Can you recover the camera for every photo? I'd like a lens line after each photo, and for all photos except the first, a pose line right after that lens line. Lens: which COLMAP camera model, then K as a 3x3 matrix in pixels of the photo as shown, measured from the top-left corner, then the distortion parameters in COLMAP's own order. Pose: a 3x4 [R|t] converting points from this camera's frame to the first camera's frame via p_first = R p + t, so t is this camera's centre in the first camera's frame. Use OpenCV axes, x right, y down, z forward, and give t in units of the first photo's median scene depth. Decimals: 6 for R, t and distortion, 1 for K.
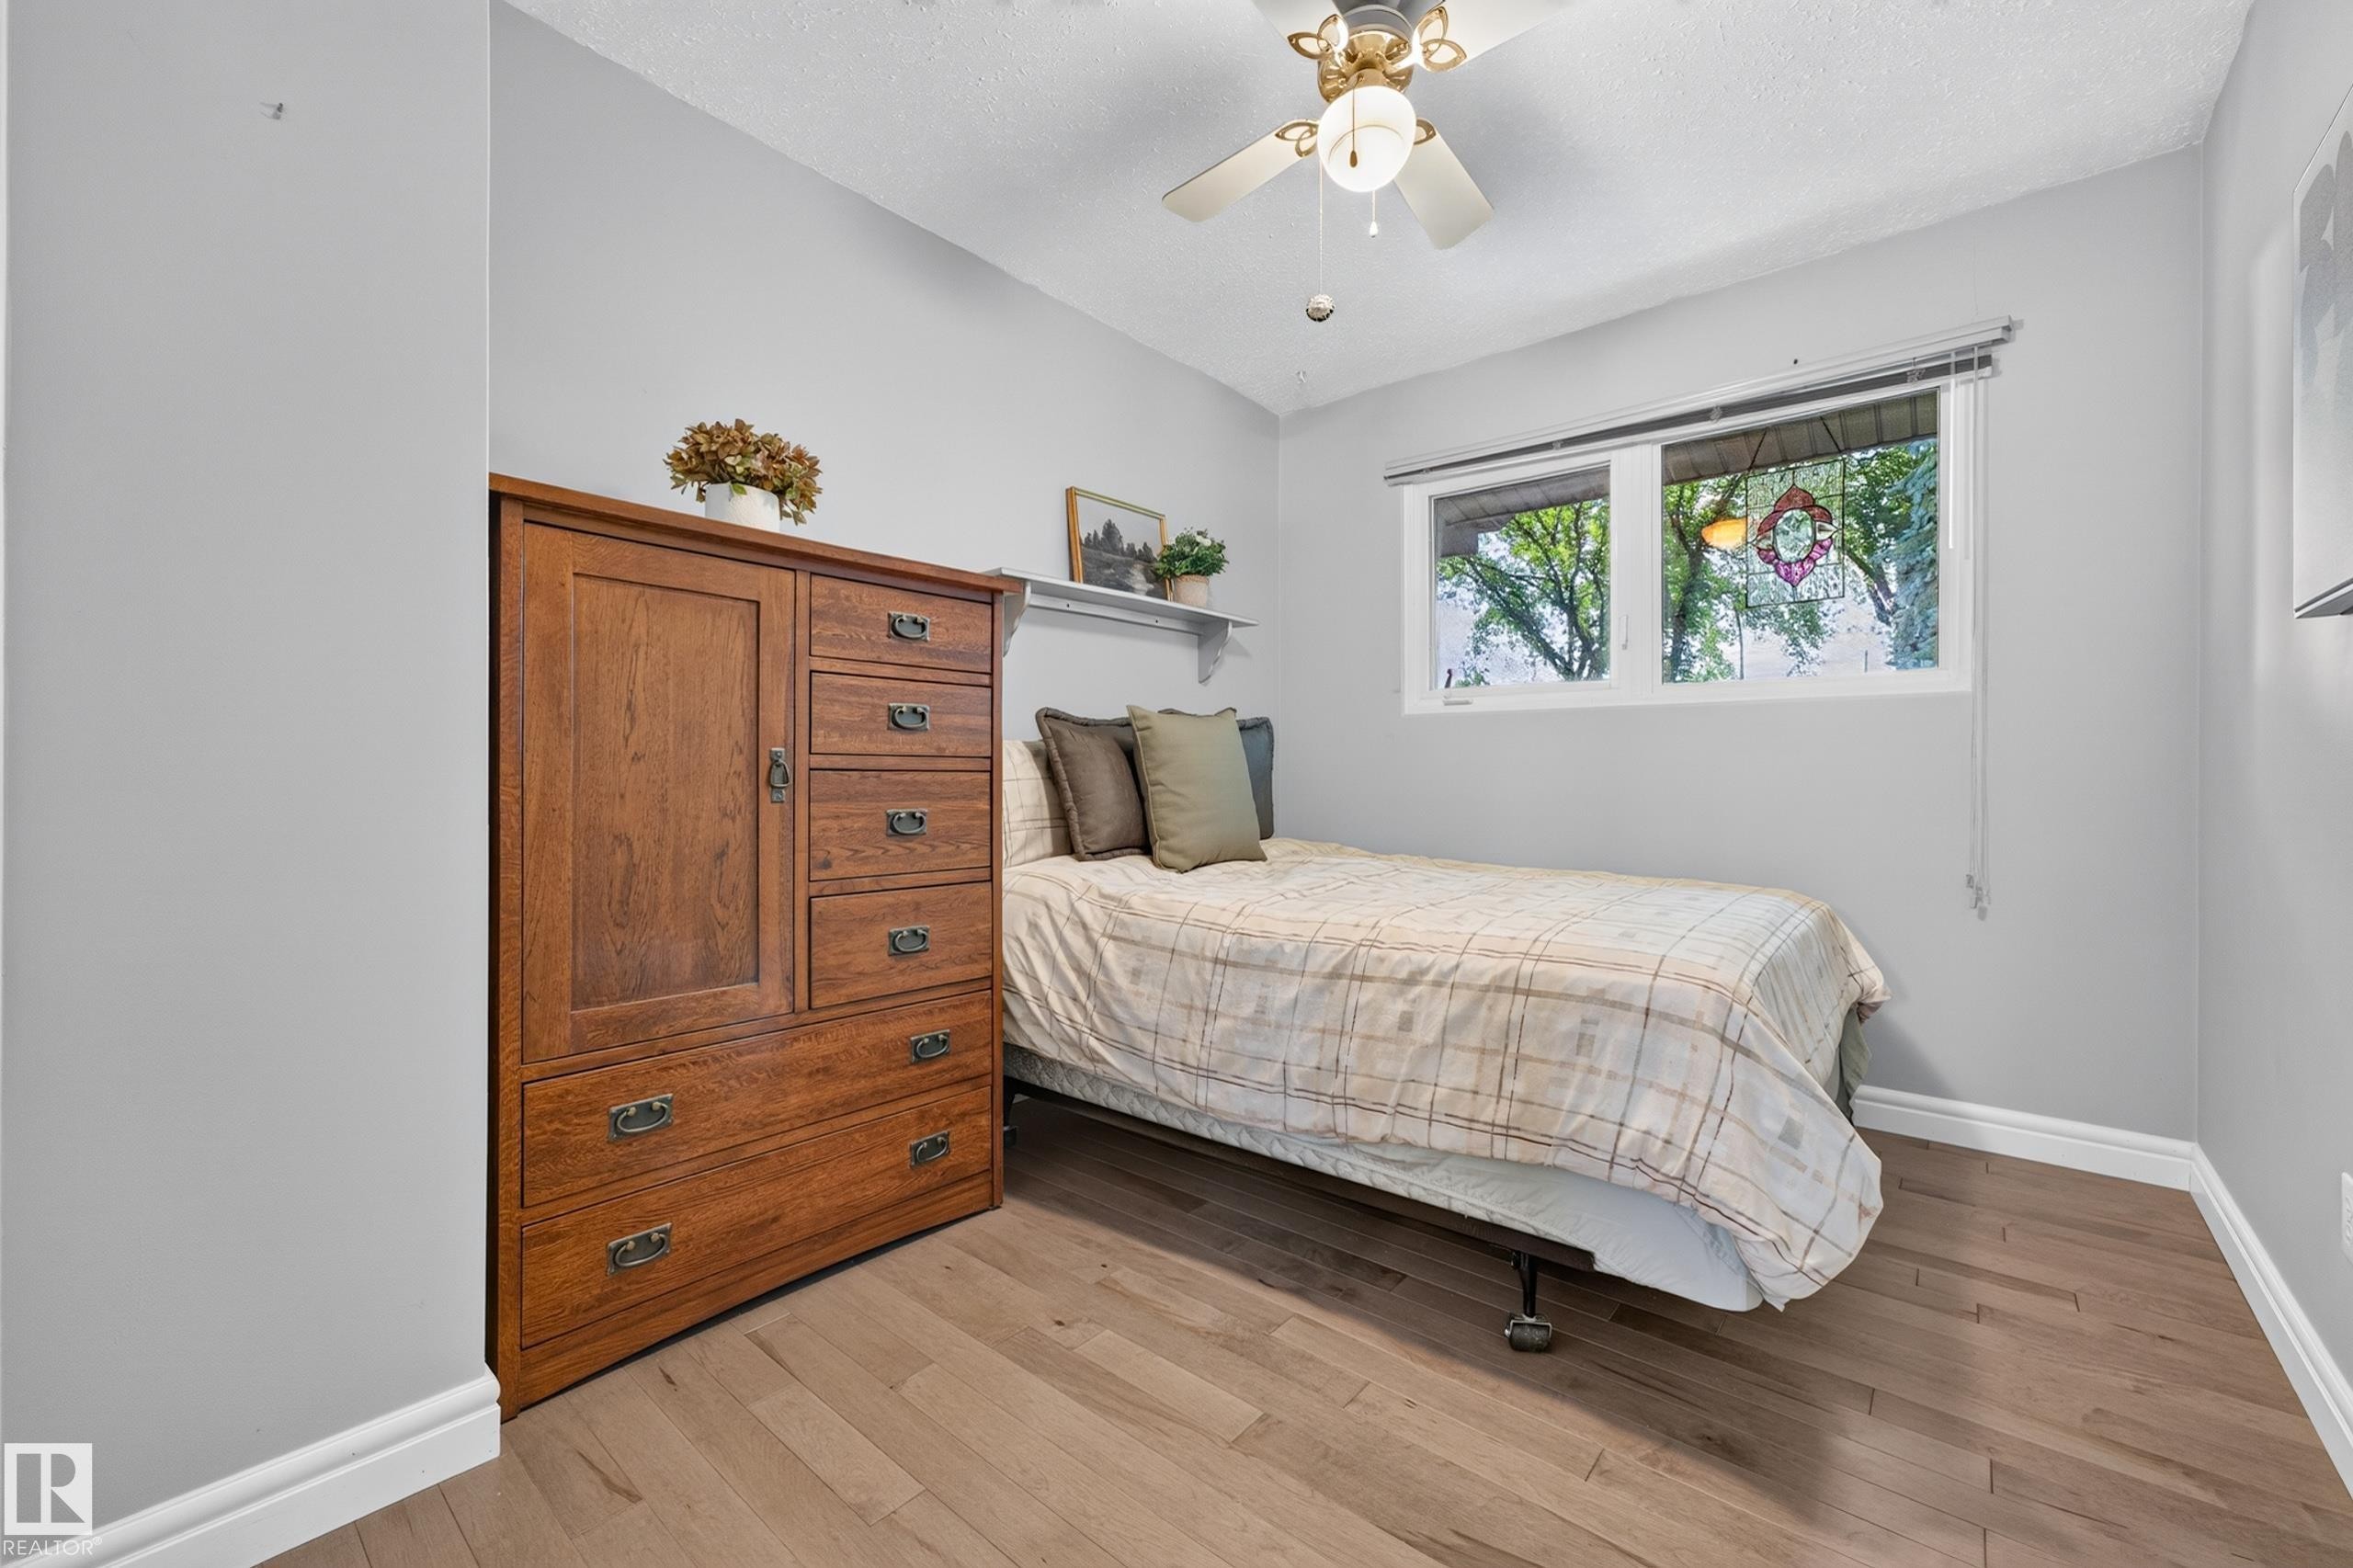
lens RADIAL K [[947.4, 0, 1176.2], [0, 947.4, 789.7], [0, 0, 1]] dist [-0.025980, 0.018864]
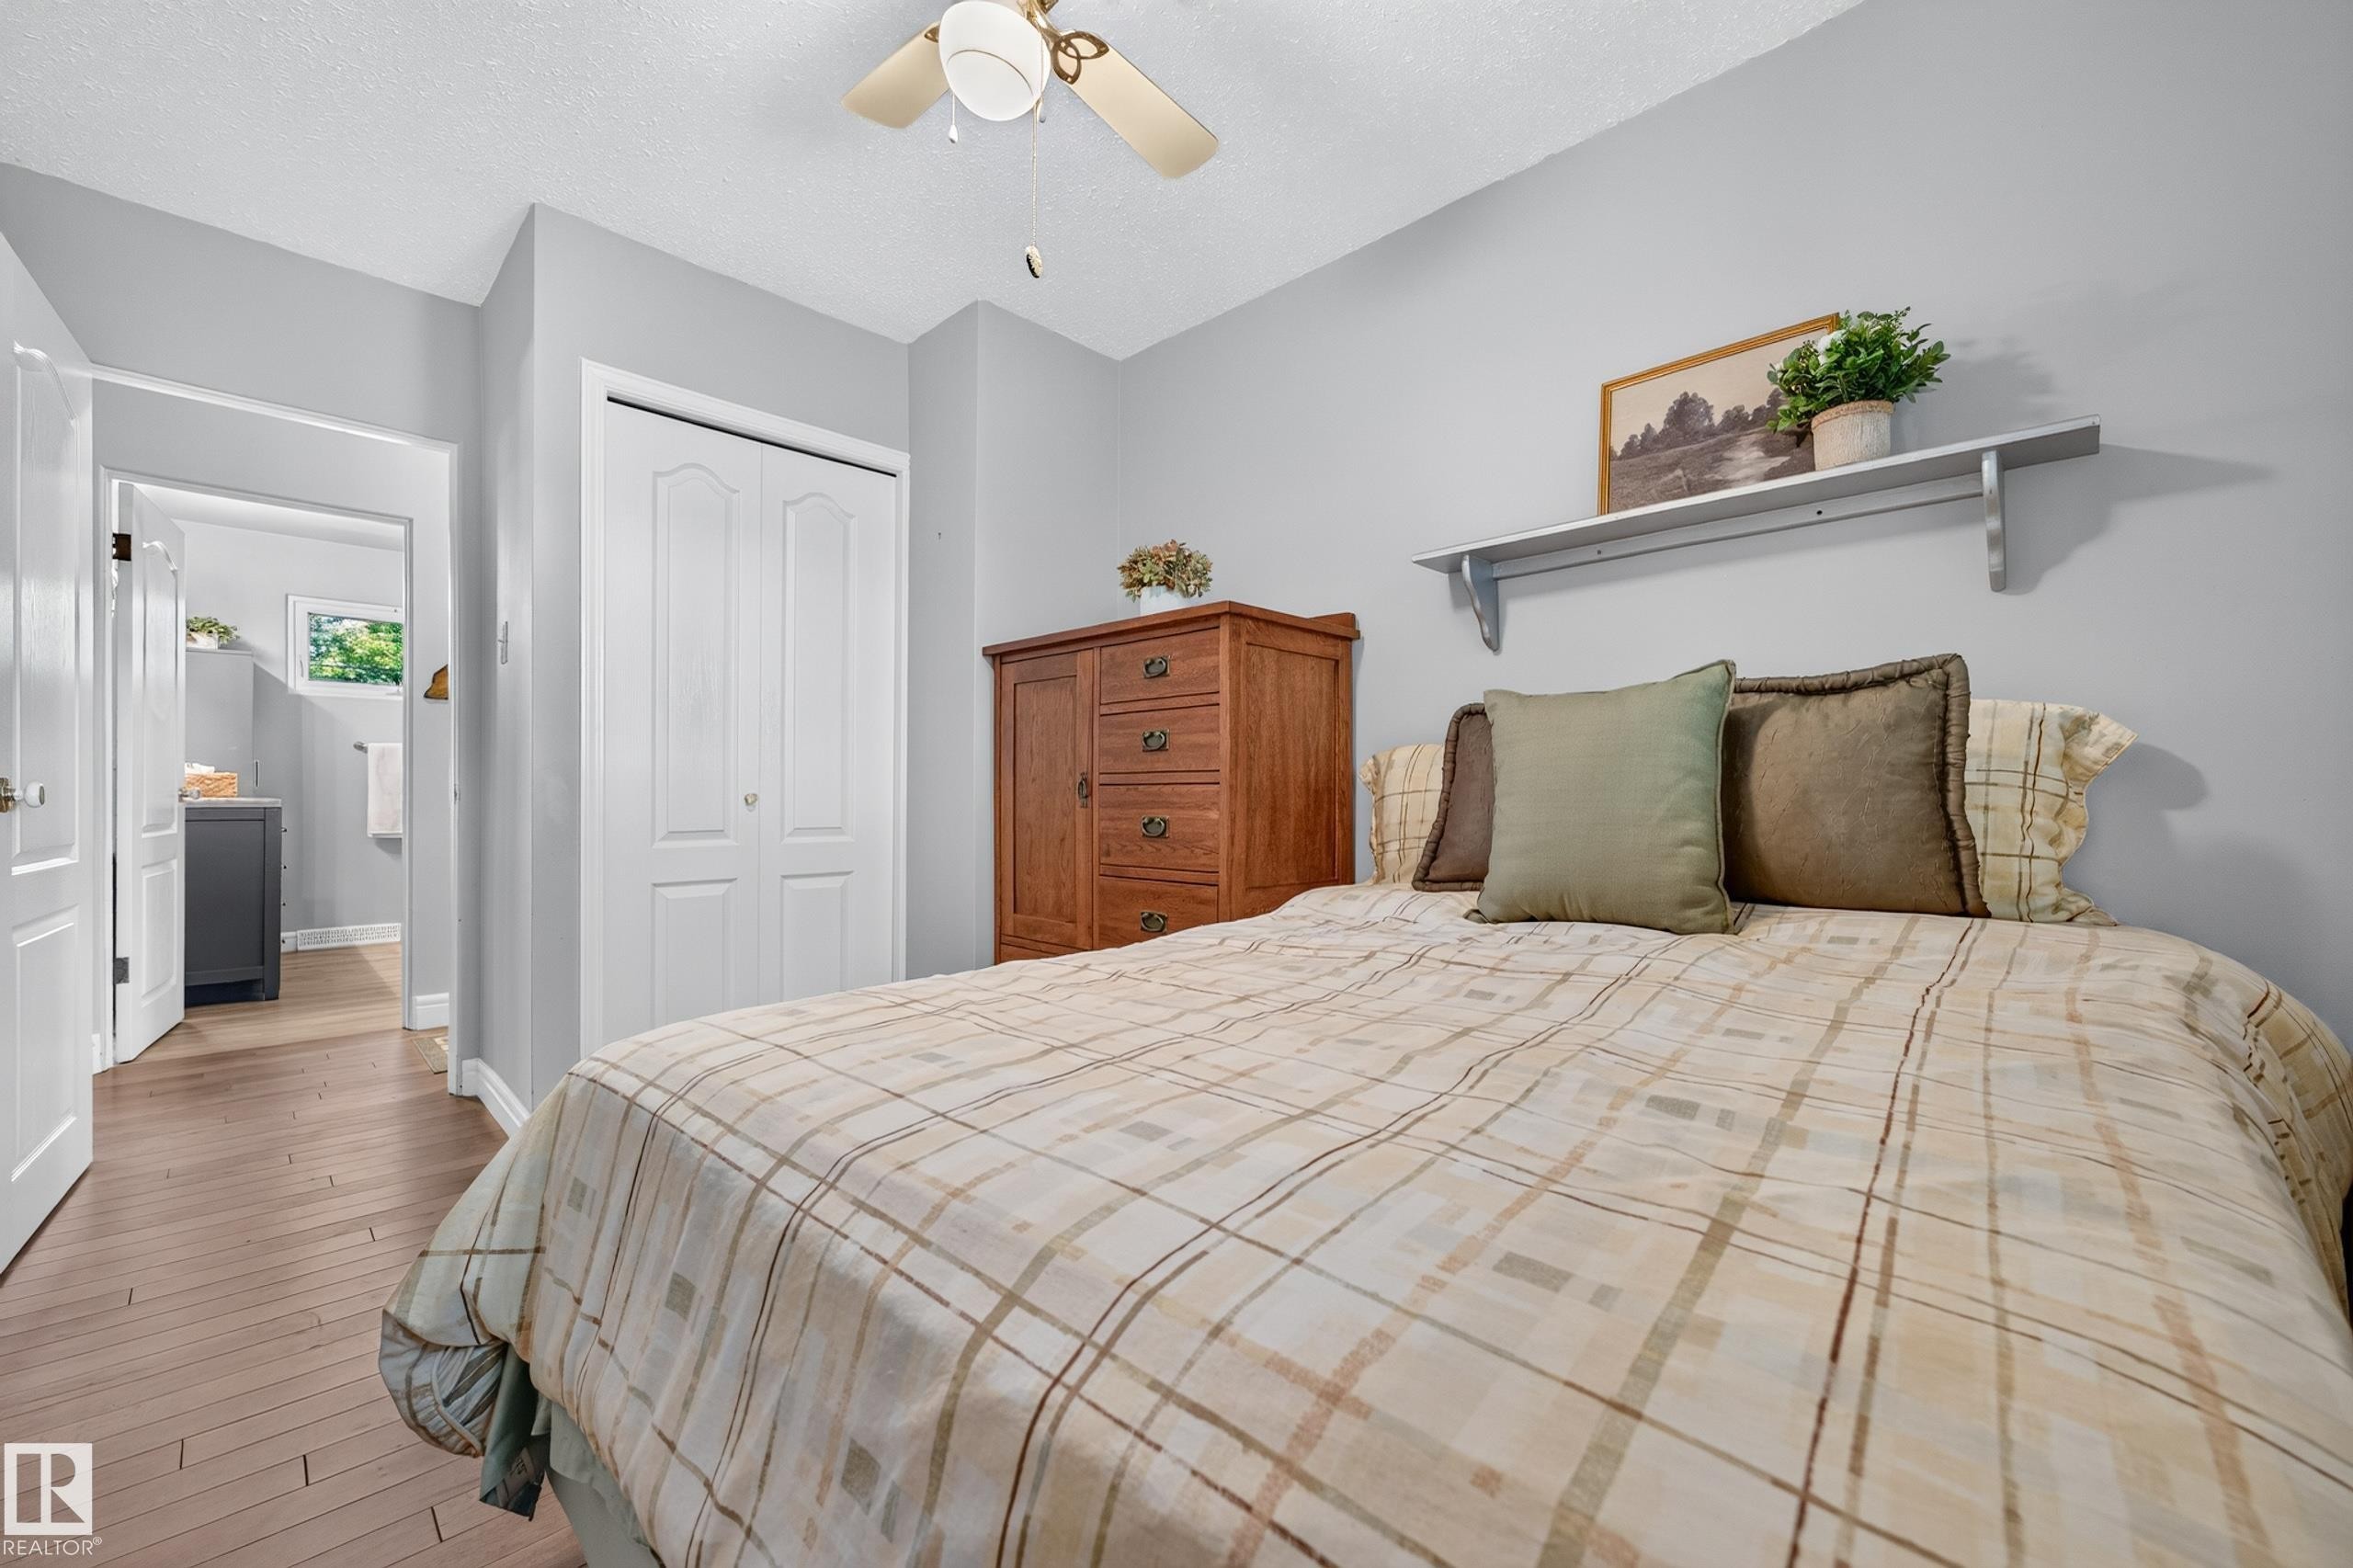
lens RADIAL K [[947.4, 0, 1176.2], [0, 947.4, 789.7], [0, 0, 1]] dist [-0.025980, 0.018864]
pose [[-0.053450, -0.011813, -0.998501, 0.784791], [-0.013266, 0.999850, -0.011119, 0.000335], [0.998482, 0.012652, -0.053599, 0.907890]]
